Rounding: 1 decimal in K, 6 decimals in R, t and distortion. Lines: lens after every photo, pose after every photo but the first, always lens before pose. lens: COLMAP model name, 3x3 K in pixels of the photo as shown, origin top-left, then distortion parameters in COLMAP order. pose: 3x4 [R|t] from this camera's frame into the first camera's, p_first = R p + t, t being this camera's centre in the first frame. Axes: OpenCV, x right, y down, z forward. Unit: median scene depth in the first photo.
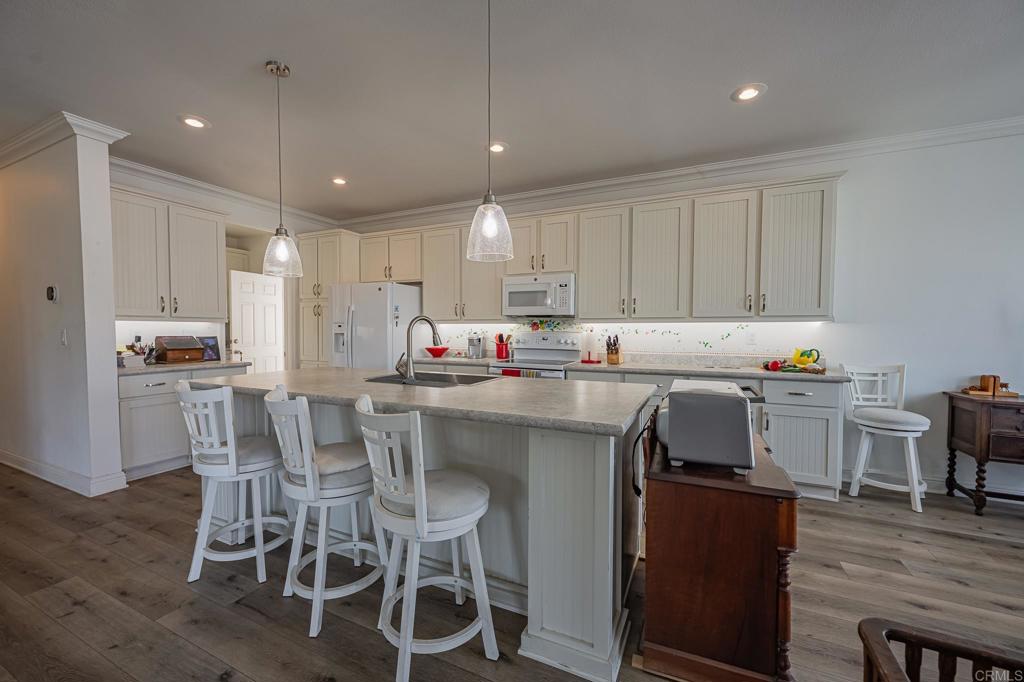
lens RADIAL K [[406.3, 0, 512.0], [0, 406.3, 341.0], [0, 0, 1]] dist [-0.001883, -0.000351]
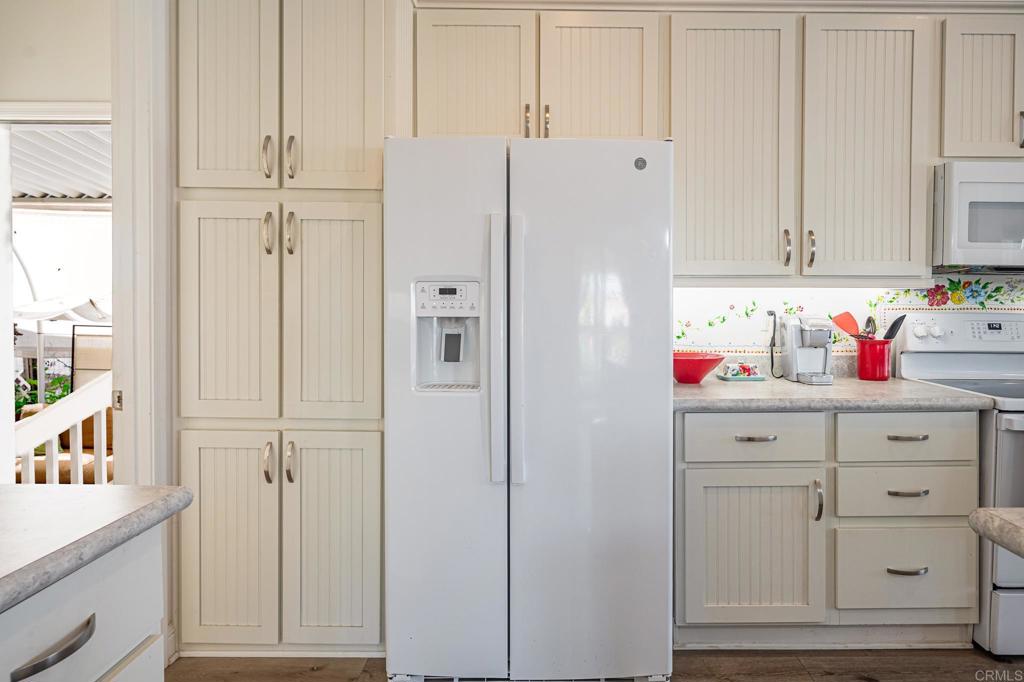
lens RADIAL K [[618.0, 0, 546.7], [0, 618.0, 311.4], [0, 0, 1]] dist [-0.005433, -0.000072]
pose [[0.898218, -0.009817, 0.439441, -0.627127], [0.010385, 0.999945, 0.001112, -0.027409], [-0.439428, 0.003564, 0.898271, 0.693300]]
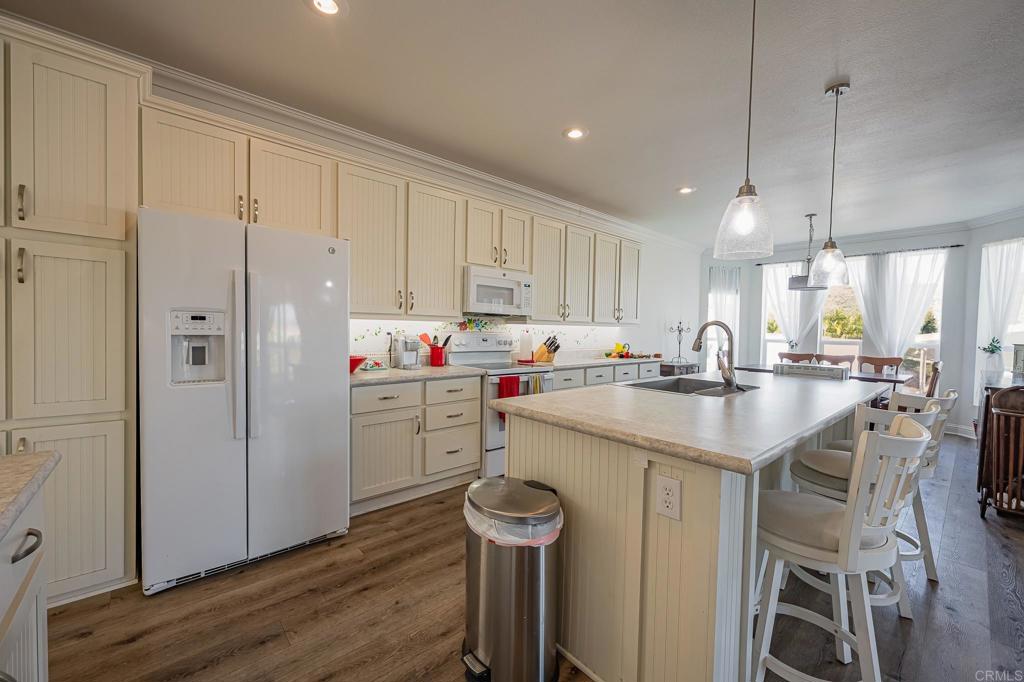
lens RADIAL K [[406.3, 0, 512.0], [0, 406.3, 341.0], [0, 0, 1]] dist [-0.001883, -0.000351]
pose [[0.388793, -0.024234, 0.921006, -0.779556], [0.003012, 0.999682, 0.025033, -0.027182], [-0.921320, -0.006959, 0.388742, 0.635793]]
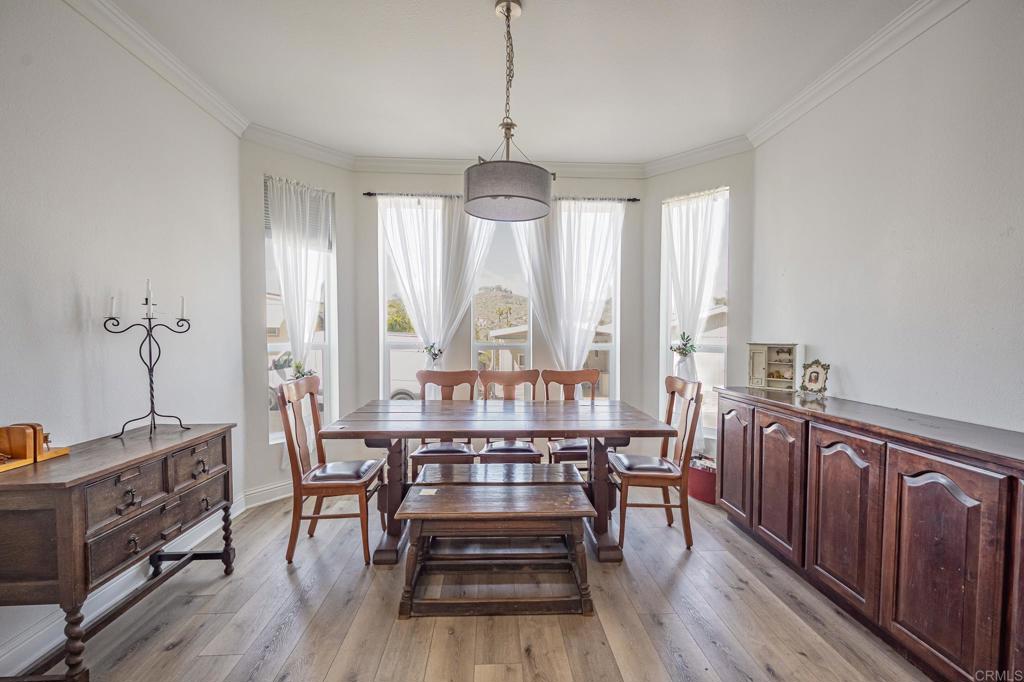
lens RADIAL K [[430.4, 0, 512.0], [0, 430.4, 341.0], [0, 0, 1]] dist [0.000488, 0.000075]
pose [[-0.480562, -0.019731, 0.876739, 0.303201], [0.015518, 0.999399, 0.030997, -0.019449], [-0.876824, 0.028502, -0.479967, 0.520935]]
